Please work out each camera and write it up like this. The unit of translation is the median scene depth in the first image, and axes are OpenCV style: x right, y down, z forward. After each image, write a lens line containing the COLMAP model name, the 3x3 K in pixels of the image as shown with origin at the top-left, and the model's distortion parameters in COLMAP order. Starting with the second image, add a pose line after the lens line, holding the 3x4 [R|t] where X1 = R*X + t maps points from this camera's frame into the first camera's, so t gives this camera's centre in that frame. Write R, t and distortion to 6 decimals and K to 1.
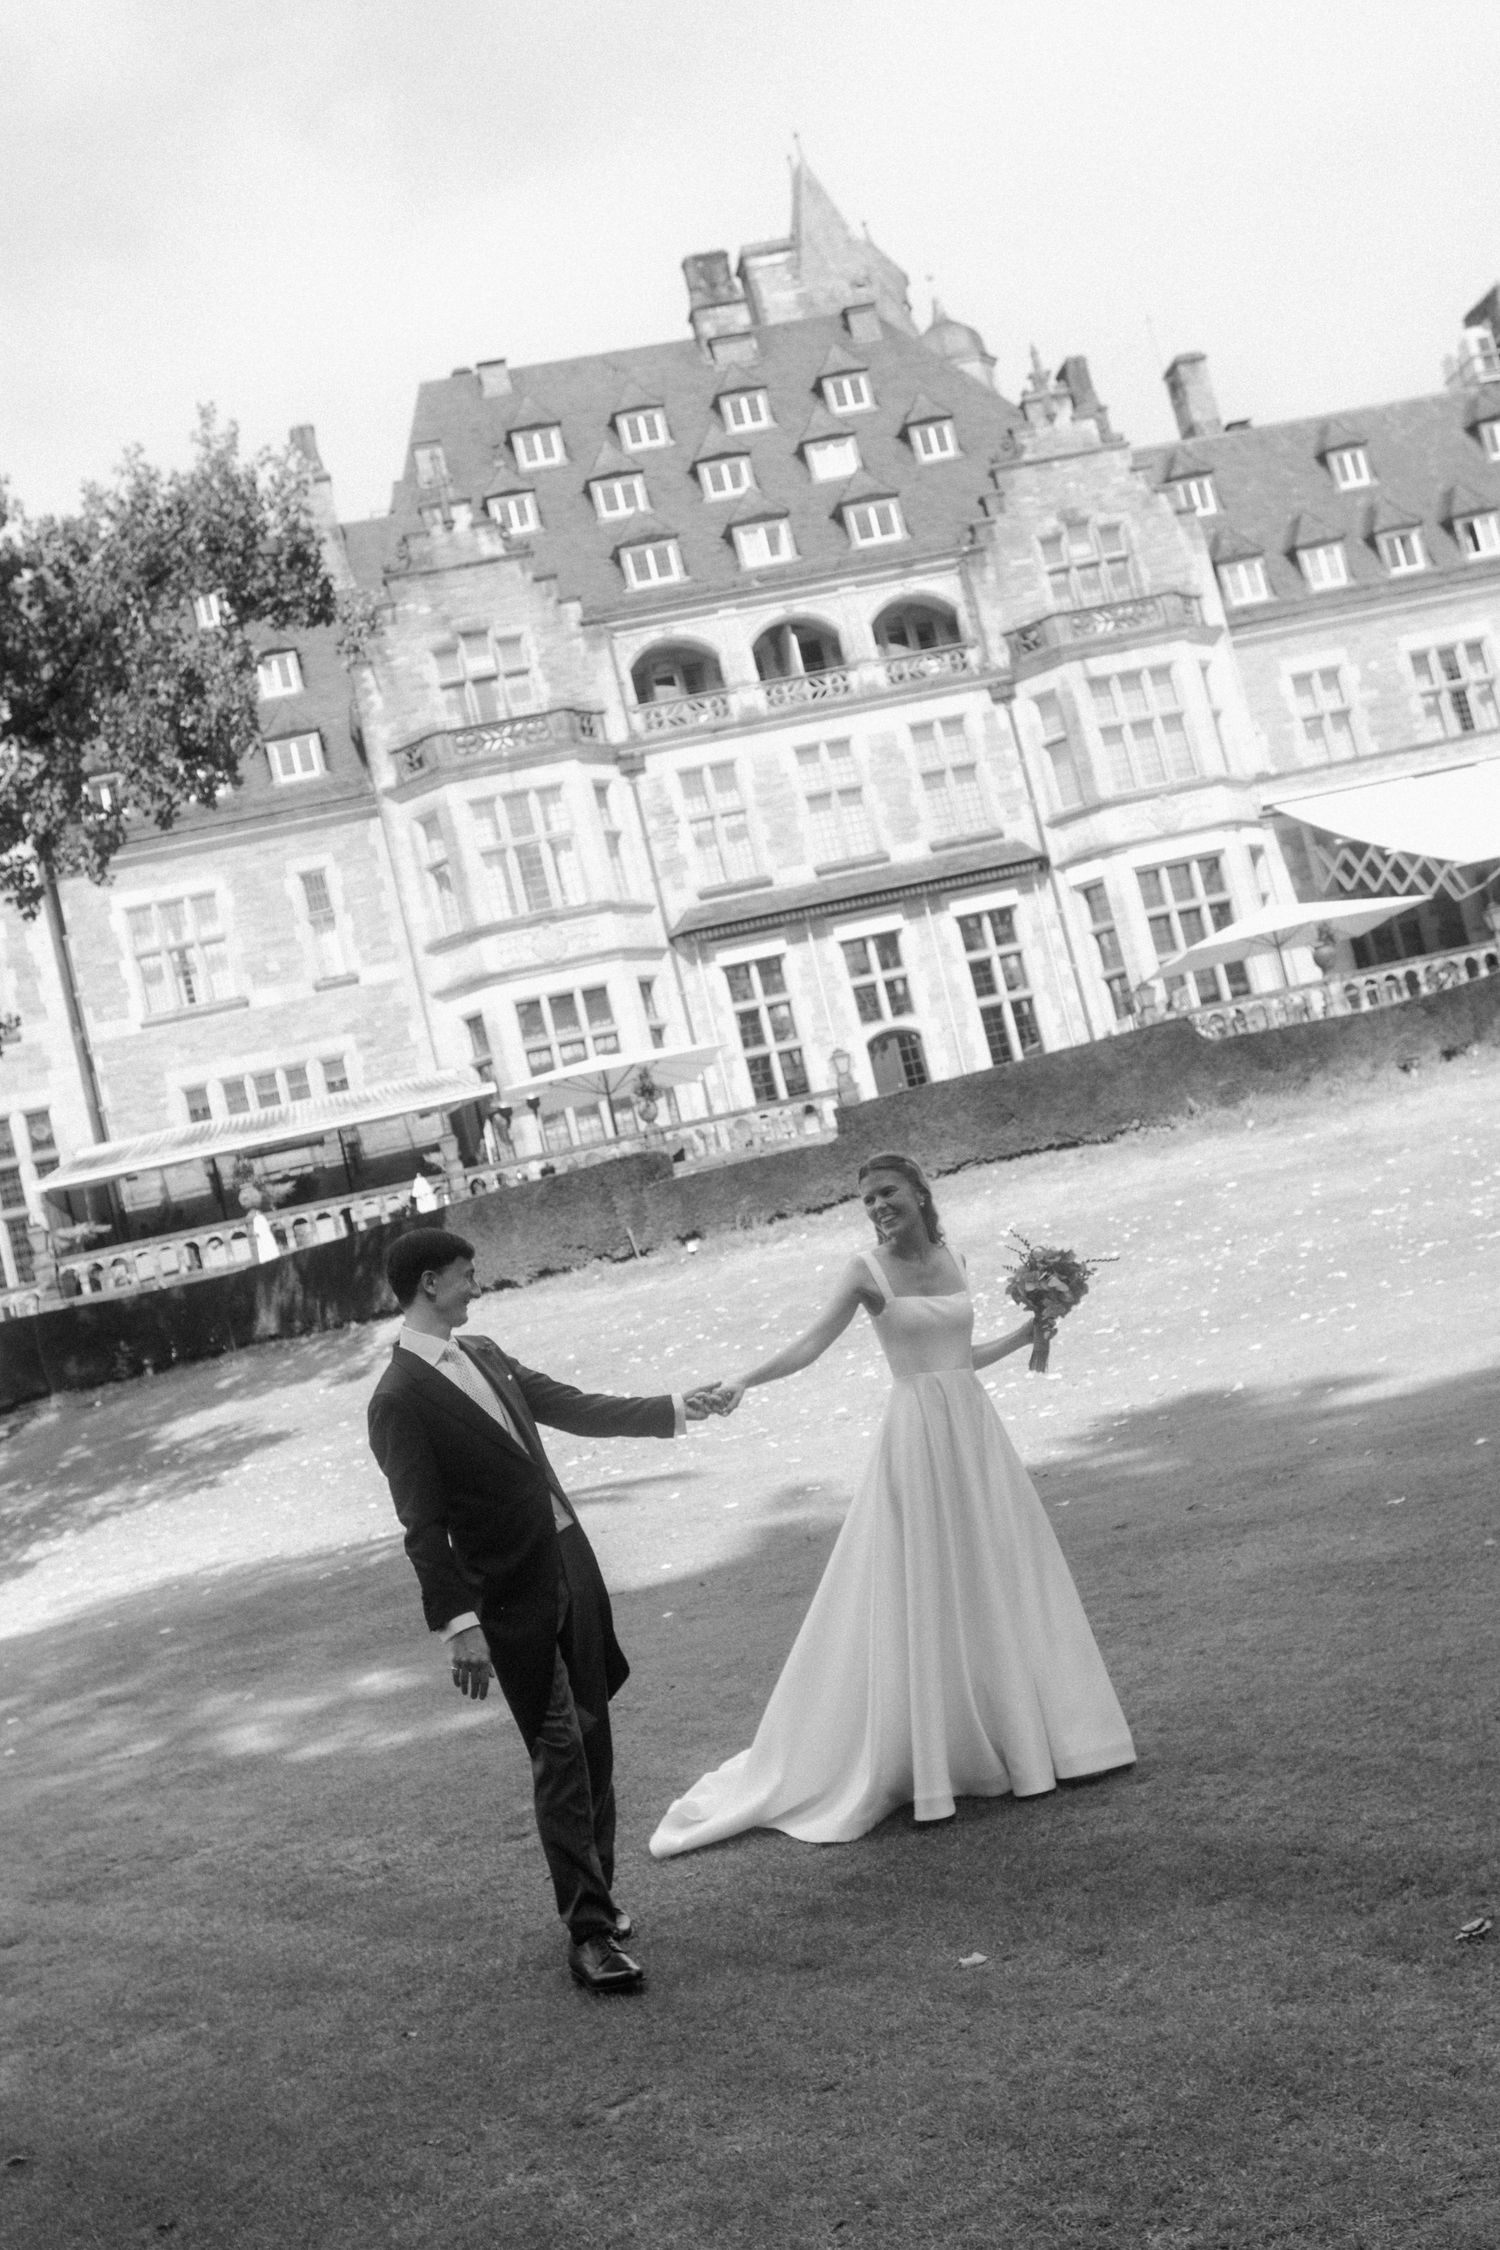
lens RADIAL K [[2653.6, 0, 839.6], [0, 2653.6, 1132.7], [0, 0, 1]] dist [-0.004911, 0.000000]
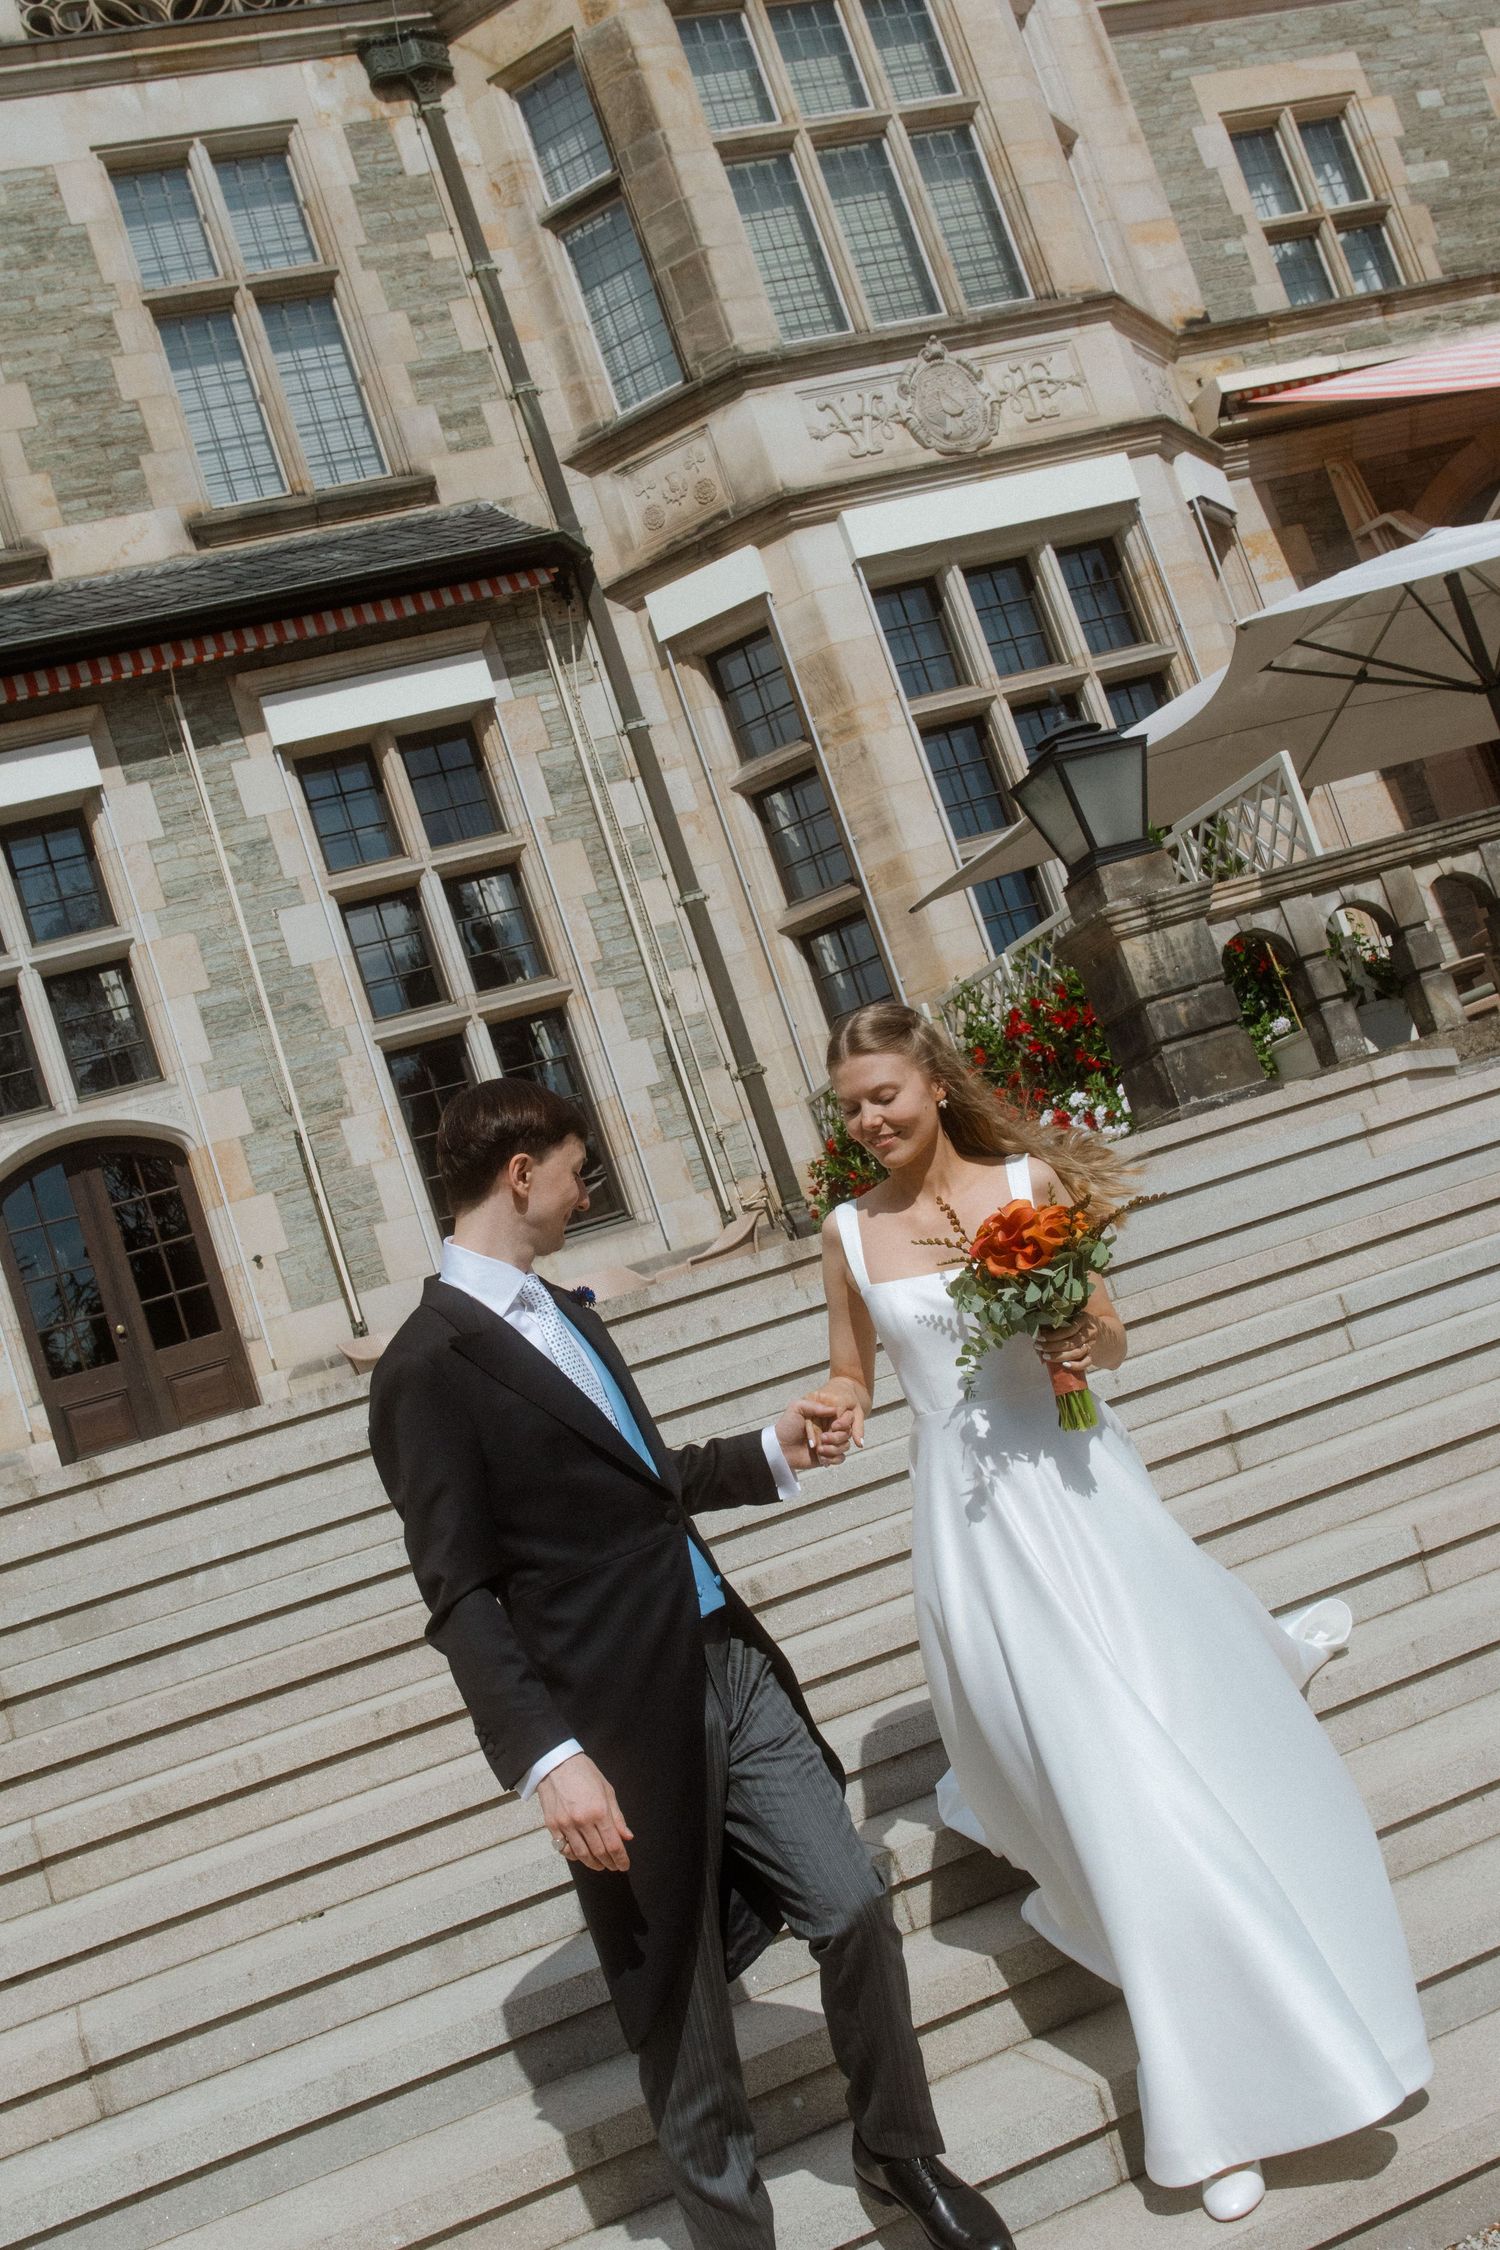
lens RADIAL K [[2608.8, 0, 814.9], [0, 2608.8, 1052.6], [0, 0, 1]] dist [0.012662, 0.000000]
pose [[0.989368, -0.062852, 0.131152, 0.062918], [0.074544, 0.993482, -0.086232, -0.017829], [-0.124878, 0.095092, 0.987605, 0.715437]]
